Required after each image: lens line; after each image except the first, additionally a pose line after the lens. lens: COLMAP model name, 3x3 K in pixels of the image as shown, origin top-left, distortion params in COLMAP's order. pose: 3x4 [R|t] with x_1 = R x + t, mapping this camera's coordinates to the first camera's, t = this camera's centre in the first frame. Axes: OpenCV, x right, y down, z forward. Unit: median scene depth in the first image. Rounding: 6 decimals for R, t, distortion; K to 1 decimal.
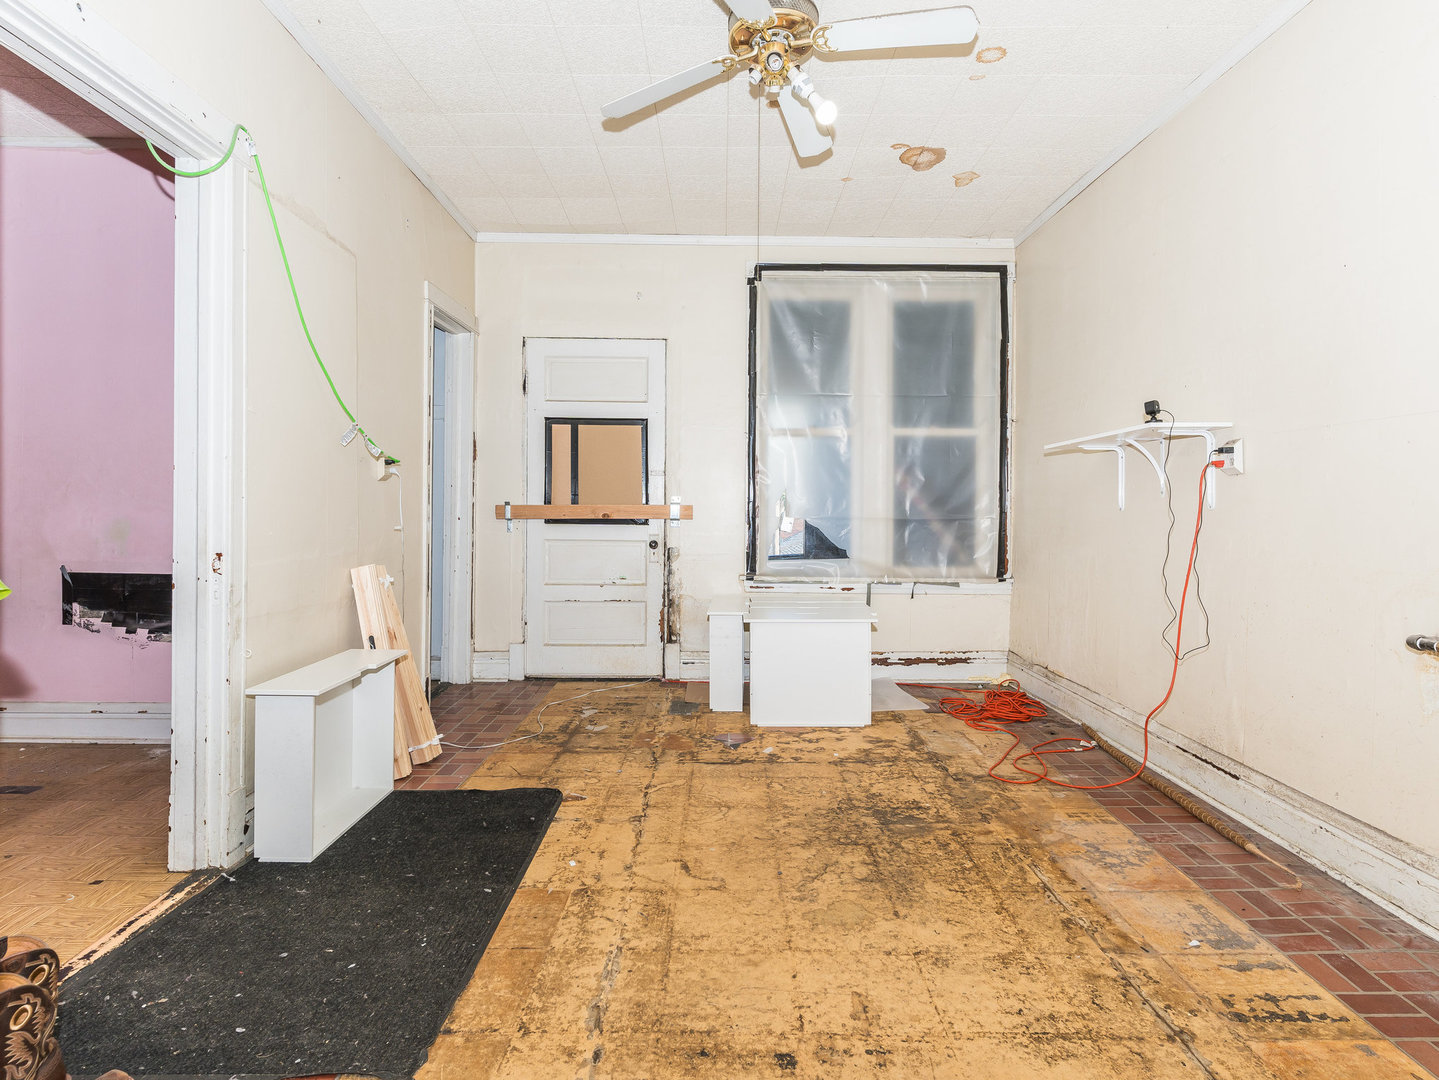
lens RADIAL K [[759.1, 0, 728.9], [0, 759.1, 550.6], [0, 0, 1]] dist [0.003748, 0.001499]
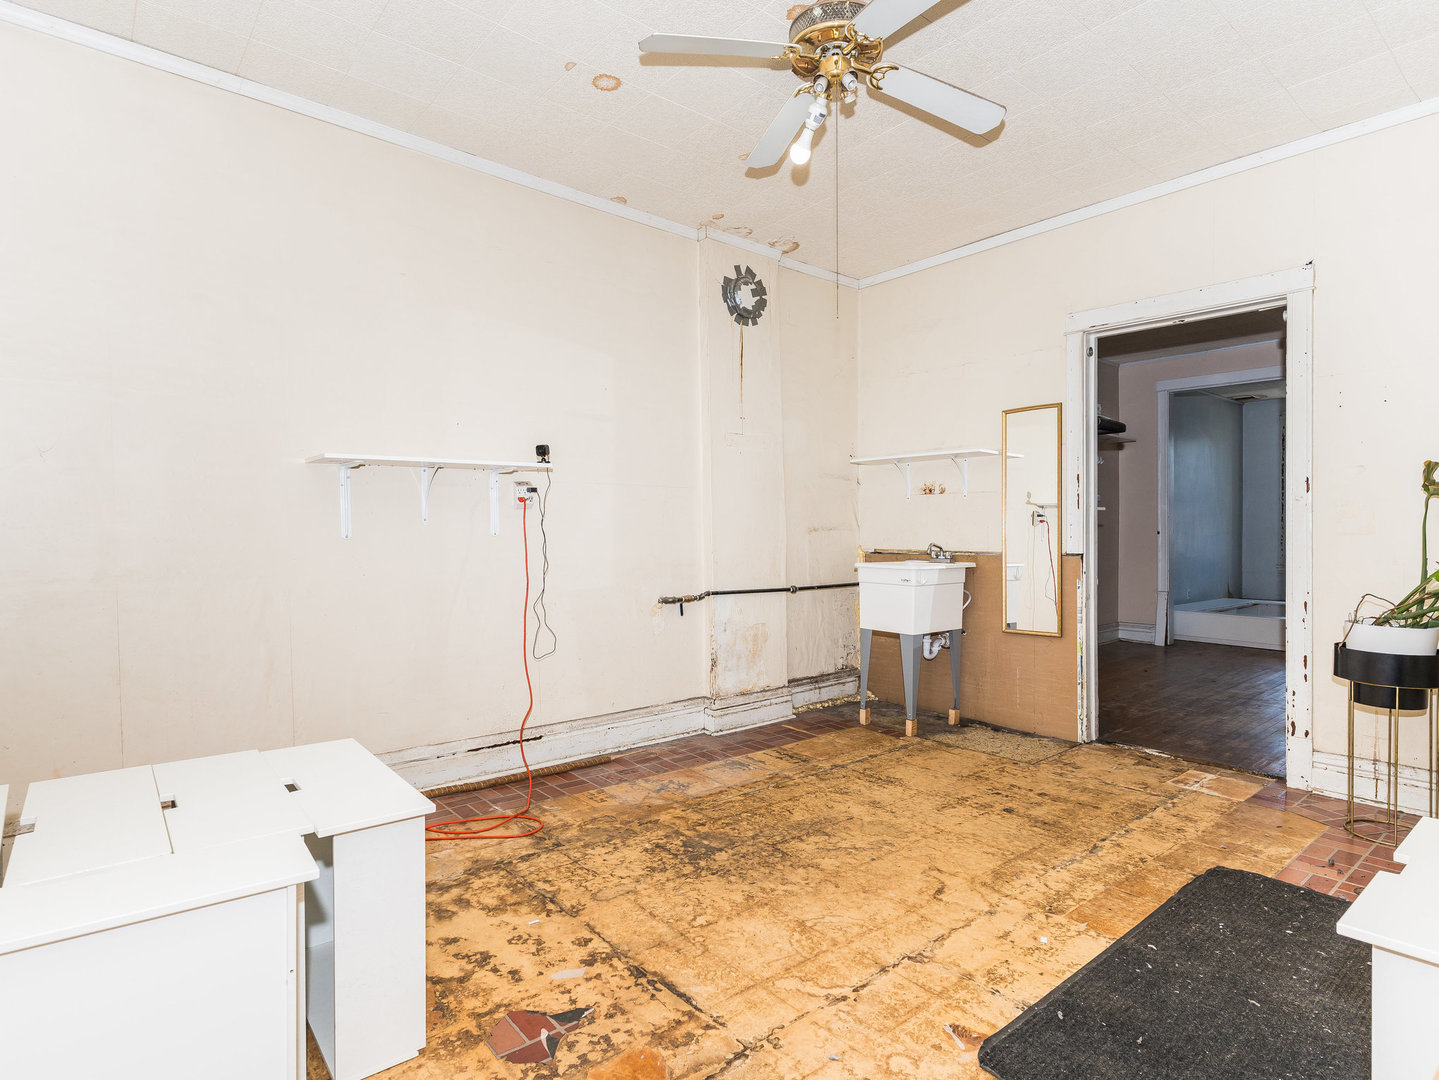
lens RADIAL K [[759.1, 0, 728.9], [0, 759.1, 550.6], [0, 0, 1]] dist [0.003748, 0.001499]
pose [[-0.629779, -0.019870, 0.776520, -0.615413], [0.043100, 0.997239, 0.060474, -0.101250], [-0.775578, 0.071553, -0.627184, 1.704141]]
